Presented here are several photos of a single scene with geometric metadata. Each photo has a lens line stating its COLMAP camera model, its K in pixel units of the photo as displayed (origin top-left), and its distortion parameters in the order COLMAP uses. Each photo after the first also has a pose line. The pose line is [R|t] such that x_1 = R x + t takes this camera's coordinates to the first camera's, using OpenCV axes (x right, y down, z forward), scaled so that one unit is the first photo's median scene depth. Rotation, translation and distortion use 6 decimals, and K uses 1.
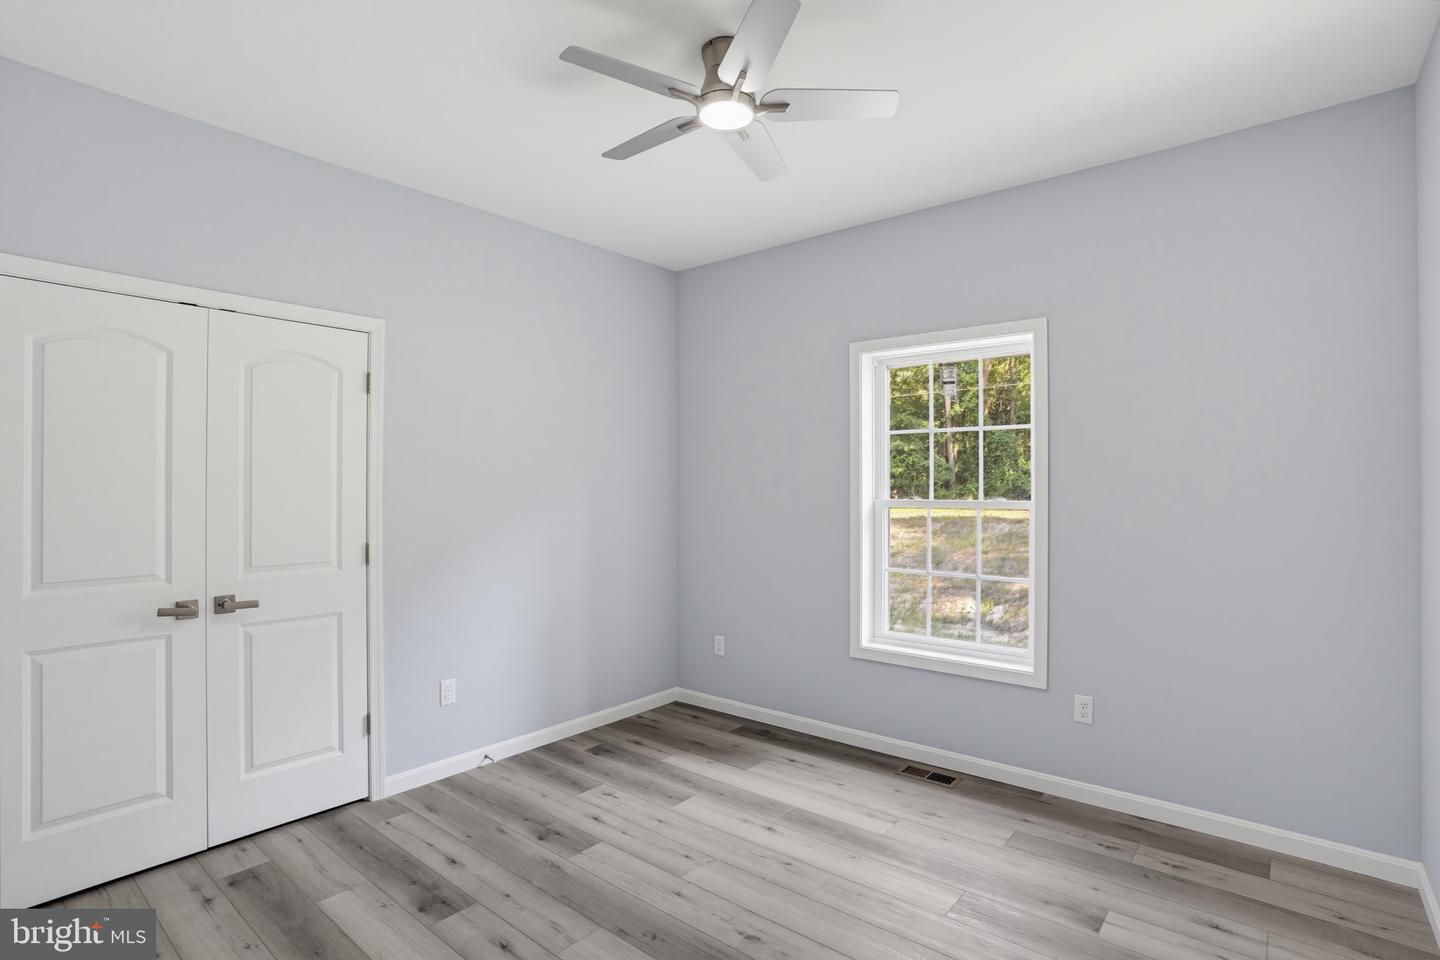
lens RADIAL K [[697.0, 0, 718.5], [0, 697.0, 463.0], [0, 0, 1]] dist [-0.055659, 0.034085]
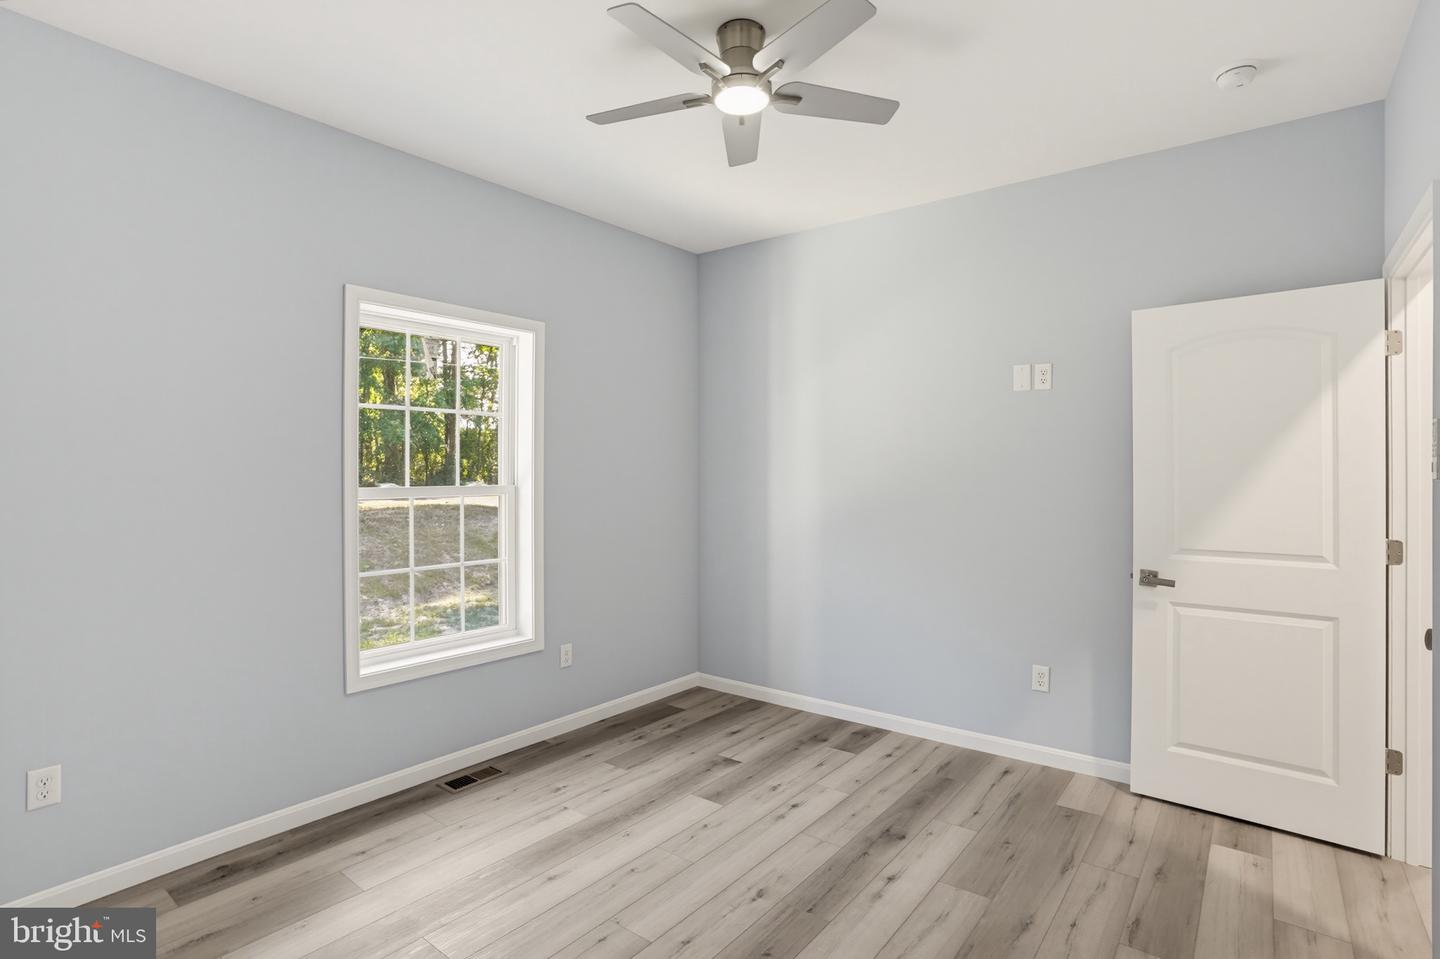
lens RADIAL K [[716.1, 0, 694.4], [0, 716.1, 461.9], [0, 0, 1]] dist [-0.020073, 0.000182]
pose [[0.014477, 0.019860, 0.999698, -0.782242], [-0.032337, 0.999289, -0.019384, 0.034779], [-0.999372, -0.032046, 0.015109, 0.809558]]
